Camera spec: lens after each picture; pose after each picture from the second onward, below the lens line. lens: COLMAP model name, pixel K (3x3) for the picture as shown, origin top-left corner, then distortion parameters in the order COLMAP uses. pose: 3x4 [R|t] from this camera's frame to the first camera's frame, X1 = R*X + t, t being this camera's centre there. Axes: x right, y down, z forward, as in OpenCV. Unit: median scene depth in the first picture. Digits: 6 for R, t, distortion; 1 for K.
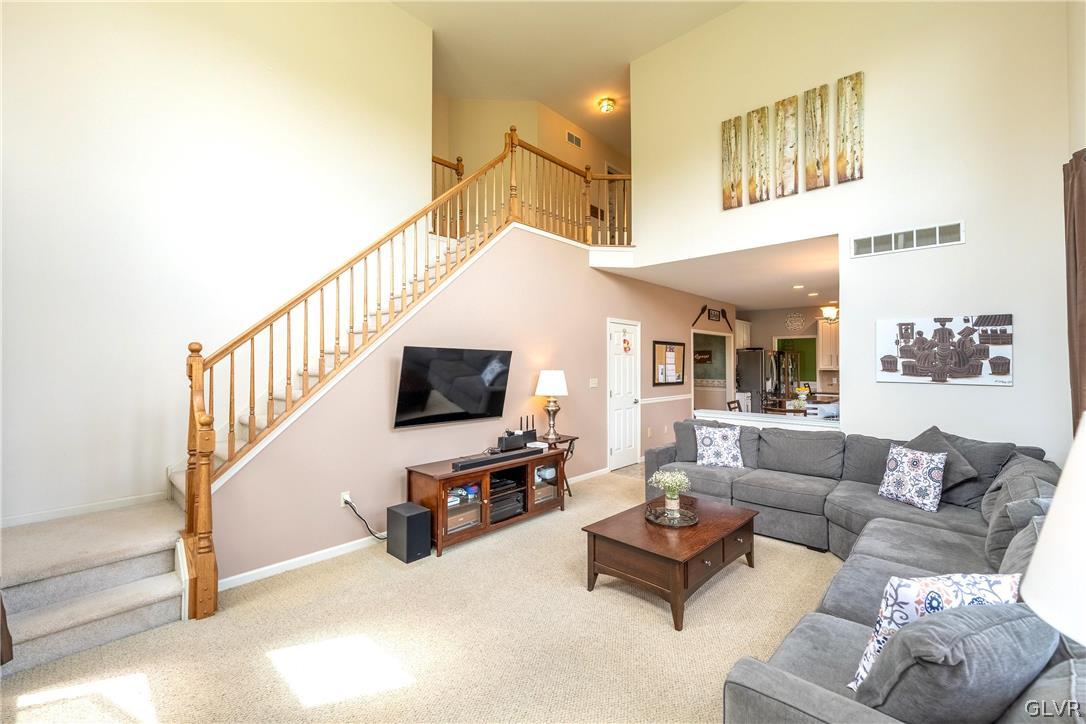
lens RADIAL K [[442.1, 0, 543.0], [0, 442.1, 362.0], [0, 0, 1]] dist [-0.001260, -0.000125]
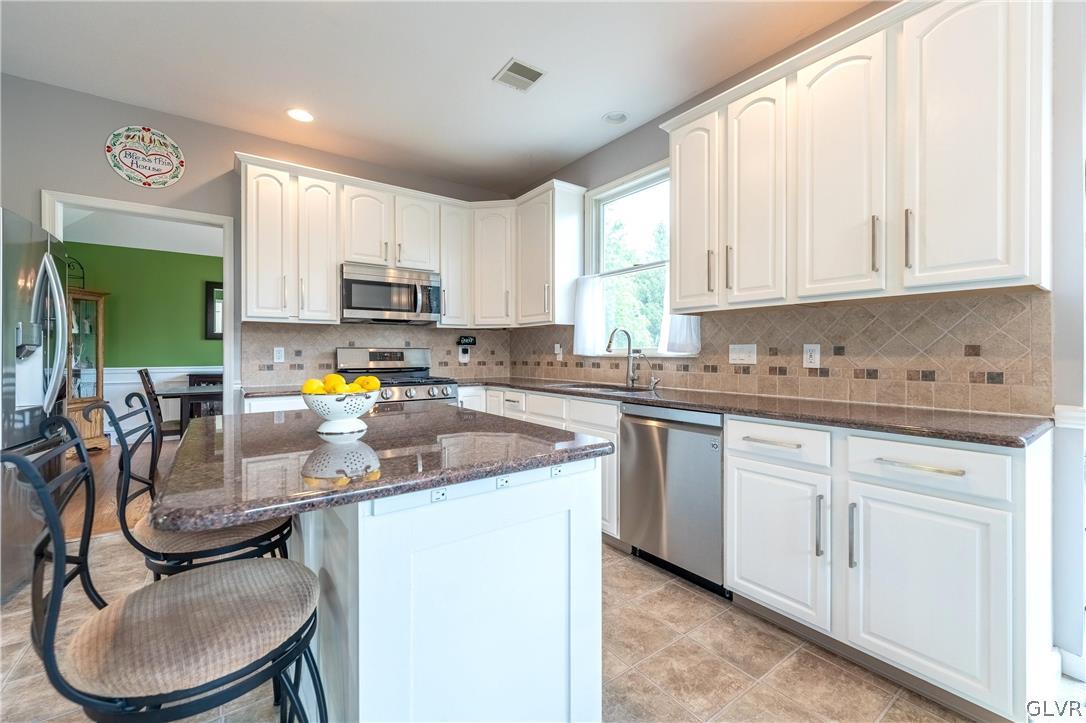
lens RADIAL K [[451.6, 0, 537.1], [0, 451.6, 354.0], [0, 0, 1]] dist [0.002133, -0.000027]
pose [[0.199917, -0.005082, 0.979800, 0.858993], [-0.001415, 0.999984, 0.005476, 0.095146], [-0.979812, -0.002481, 0.199907, 1.780917]]
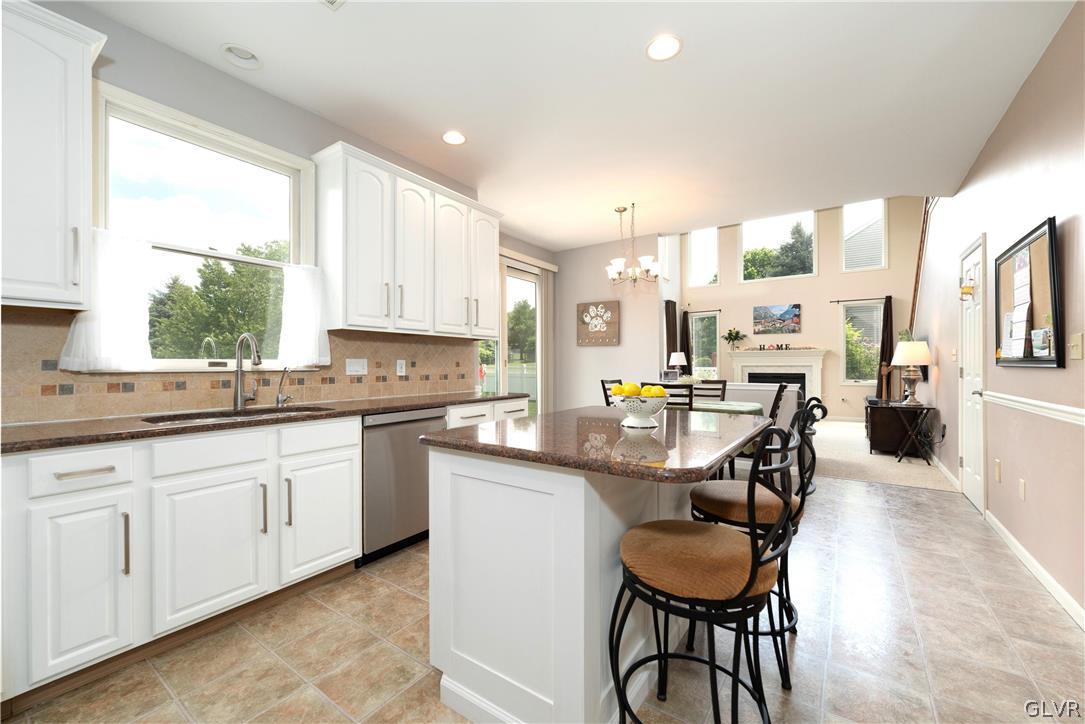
lens RADIAL K [[444.5, 0, 542.5], [0, 444.5, 362.0], [0, 0, 1]] dist [0.001214, 0.000130]
pose [[-0.991437, -0.002891, -0.130556, 1.348409], [-0.001996, 0.999974, -0.006981, 0.094797], [0.130573, -0.006661, -0.991416, 2.455312]]
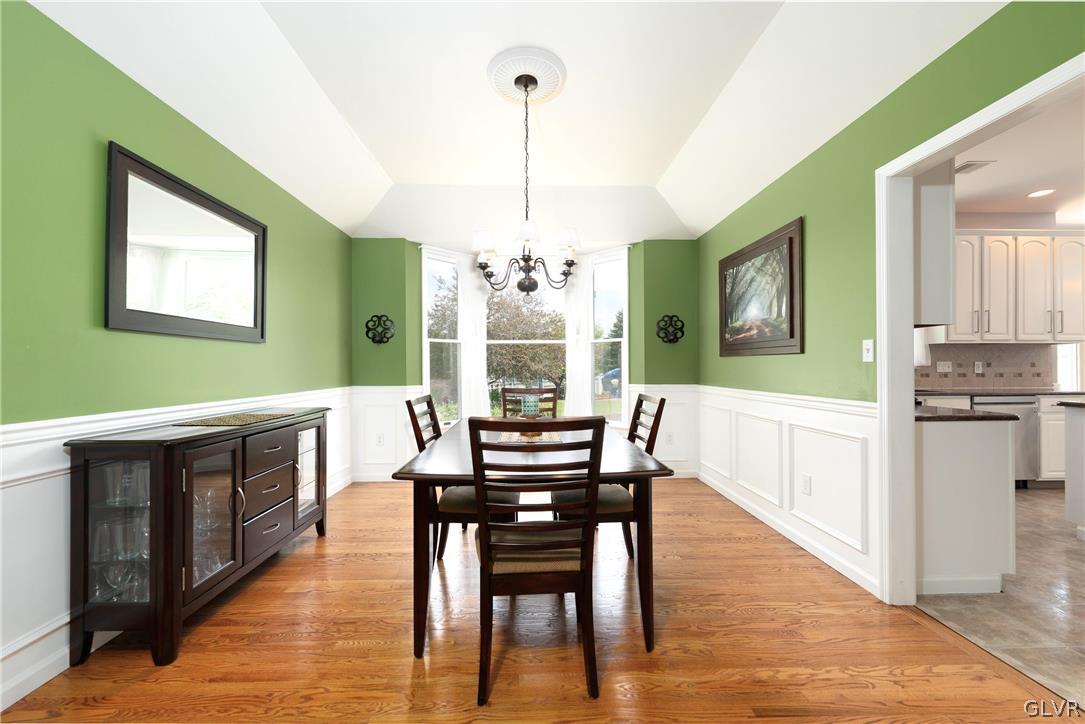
lens RADIAL K [[438.7, 0, 542.6], [0, 438.7, 369.0], [0, 0, 1]] dist [0.001209, 0.000385]
pose [[-0.700115, -0.000325, 0.714030, 1.487211], [0.001480, 0.999997, 0.001907, 0.100712], [-0.714029, 0.002392, -0.700112, 3.229093]]
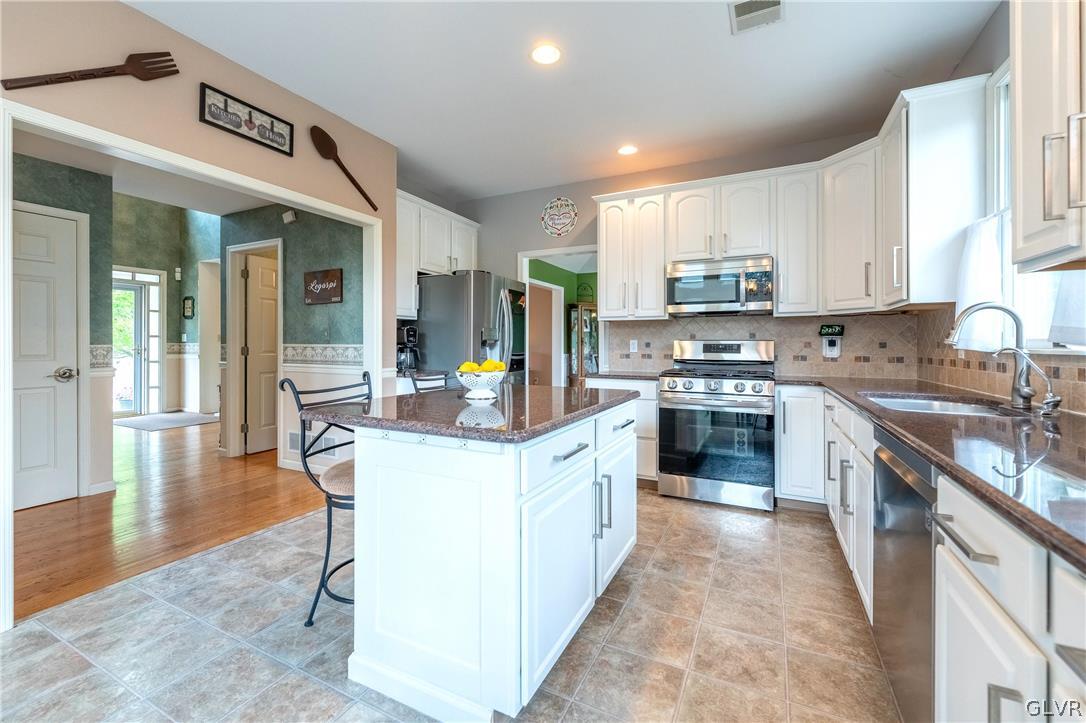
lens RADIAL K [[445.5, 0, 539.5], [0, 445.5, 344.6], [0, 0, 1]] dist [-0.000166, -0.000049]
pose [[0.961219, -0.001612, 0.275783, 1.104284], [0.000057, 0.999984, 0.005646, 0.092386], [-0.275787, -0.005412, 0.961203, 1.486059]]
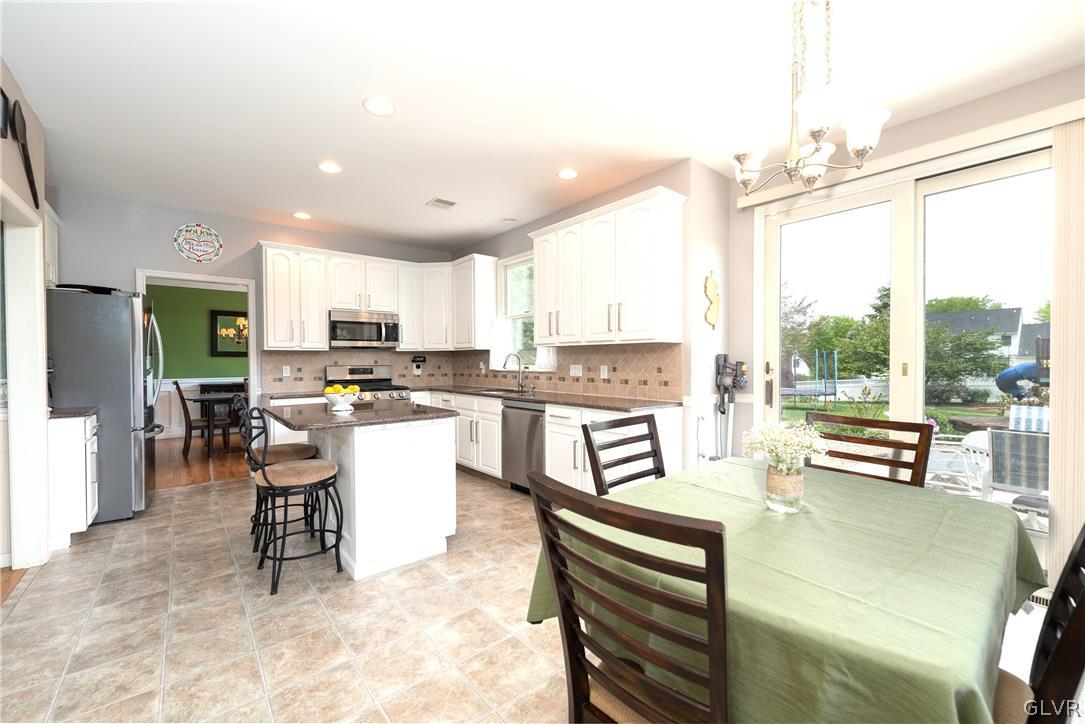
lens RADIAL K [[438.7, 0, 542.6], [0, 438.7, 369.0], [0, 0, 1]] dist [0.001209, 0.000385]
pose [[0.126246, -0.022715, 0.991739, 0.463982], [0.002323, 0.999742, 0.022602, 0.069671], [-0.991996, -0.000550, 0.126267, 1.559576]]
